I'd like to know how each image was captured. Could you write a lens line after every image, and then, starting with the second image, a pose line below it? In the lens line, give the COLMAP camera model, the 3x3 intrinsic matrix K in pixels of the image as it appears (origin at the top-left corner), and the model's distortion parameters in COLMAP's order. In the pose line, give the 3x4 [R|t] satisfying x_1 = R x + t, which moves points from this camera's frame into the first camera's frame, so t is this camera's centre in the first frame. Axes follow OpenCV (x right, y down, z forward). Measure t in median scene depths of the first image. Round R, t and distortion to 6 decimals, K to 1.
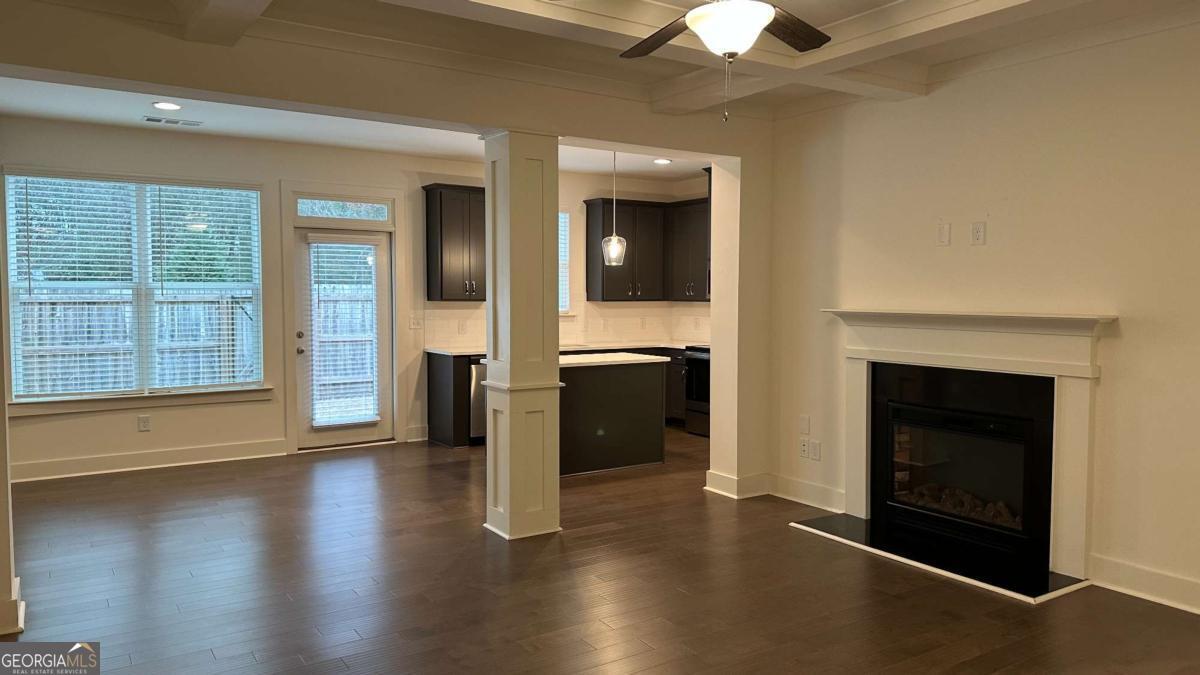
lens RADIAL K [[845.6, 0, 610.5], [0, 845.6, 334.2], [0, 0, 1]] dist [0.115367, -0.202392]
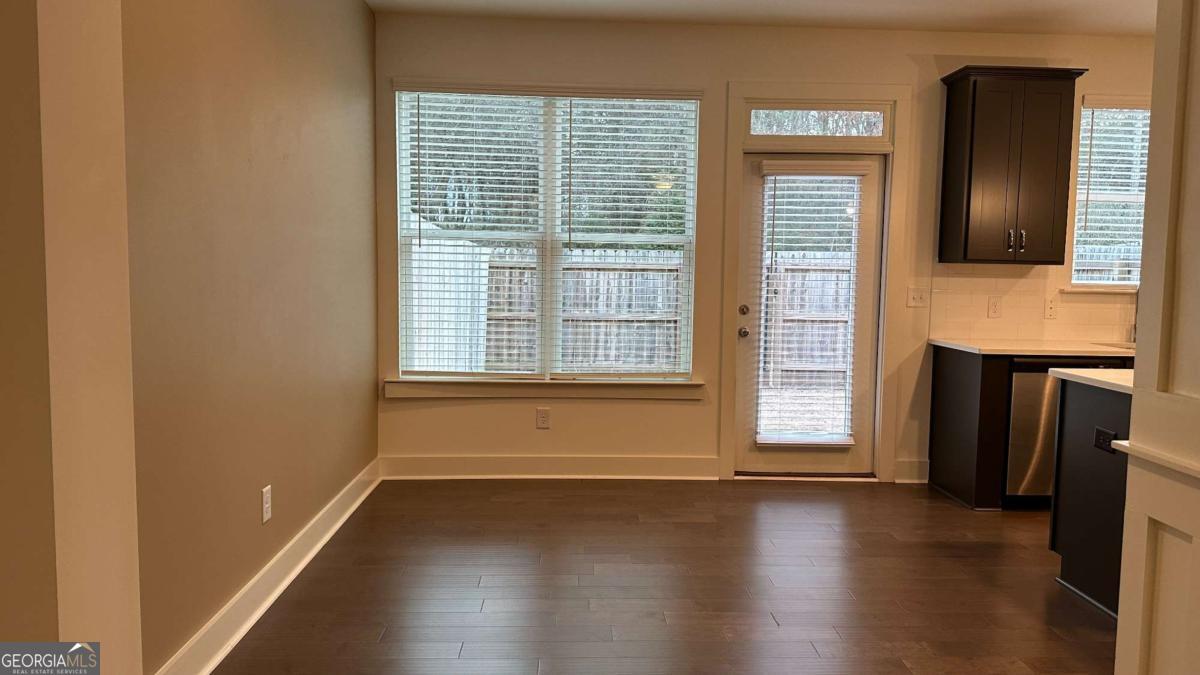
lens RADIAL K [[845.6, 0, 610.5], [0, 845.6, 334.2], [0, 0, 1]] dist [0.115367, -0.202392]
pose [[0.855603, 0.053309, -0.514880, -0.096166], [-0.040294, 0.998524, 0.036425, -0.000190], [0.516061, -0.010419, 0.856488, 0.339648]]
